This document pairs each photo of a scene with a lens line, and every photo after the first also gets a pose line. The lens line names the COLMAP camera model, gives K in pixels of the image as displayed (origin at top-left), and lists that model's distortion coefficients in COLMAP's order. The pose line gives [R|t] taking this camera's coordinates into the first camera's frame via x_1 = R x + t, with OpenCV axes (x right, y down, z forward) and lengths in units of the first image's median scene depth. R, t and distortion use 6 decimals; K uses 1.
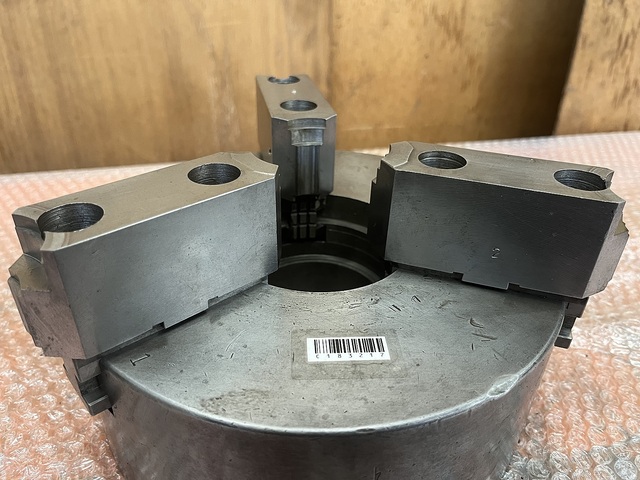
lens RADIAL K [[500.2, 0, 320.0], [0, 500.2, 240.0], [0, 0, 1]] dist [0.053932, -0.111180]
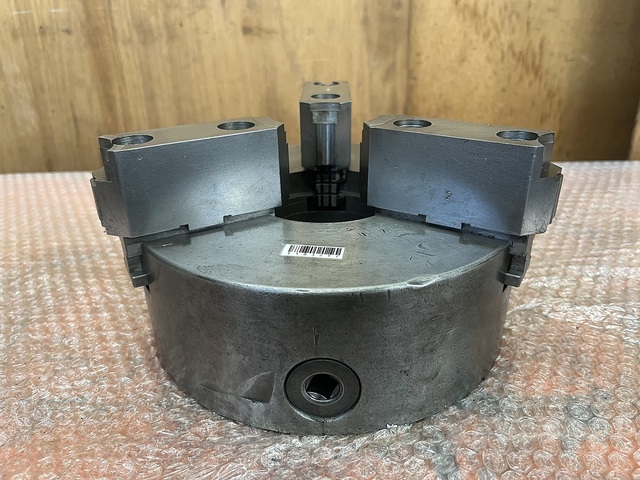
lens RADIAL K [[493.7, 0, 320.0], [0, 493.7, 240.0], [0, 0, 1]] dist [0.081882, -0.154782]
pose [[0.973185, 0.062105, -0.221483, 0.227328], [-0.083845, 0.992393, -0.090140, 0.191521], [0.214200, 0.106294, 0.970989, -0.167322]]
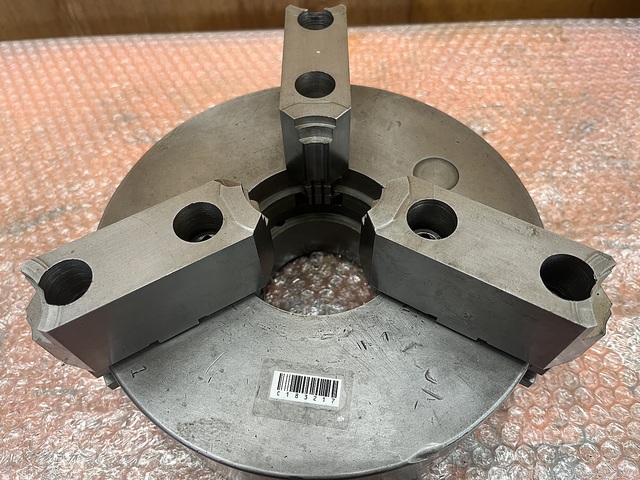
lens RADIAL K [[500.2, 0, 320.0], [0, 500.2, 240.0], [0, 0, 1]] dist [0.053932, -0.111180]
pose [[0.977794, 0.144561, -0.151725, 0.135494], [-0.067377, 0.902405, 0.425588, -0.374540], [0.198441, -0.405914, 0.892107, 0.068139]]
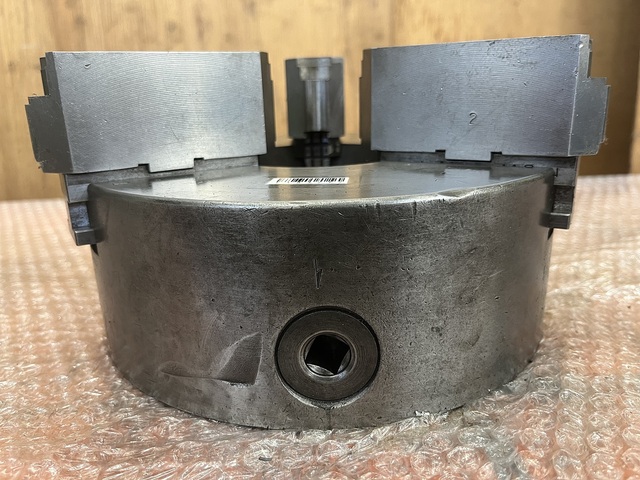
lens RADIAL K [[500.2, 0, 320.0], [0, 500.2, 240.0], [0, 0, 1]] dist [0.053932, -0.111180]
pose [[0.981393, 0.000934, -0.192008, 0.173314], [-0.049920, 0.966841, -0.250451, 0.373289], [0.185407, 0.255376, 0.948898, 0.039701]]
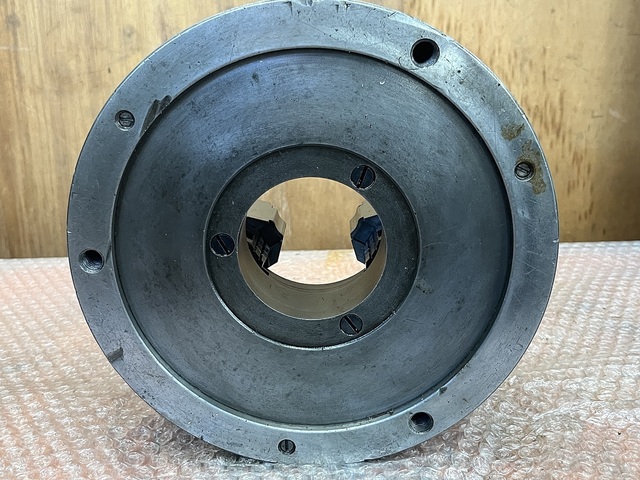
lens RADIAL K [[744.6, 0, 320.0], [0, 744.6, 240.0], [0, 0, 1]] dist [-0.006798, -0.026129]
pose [[0.988508, 0.021157, -0.149683, 0.187909], [-0.058565, 0.966431, -0.250162, 0.267407], [0.139365, 0.256053, 0.956564, -0.485801]]
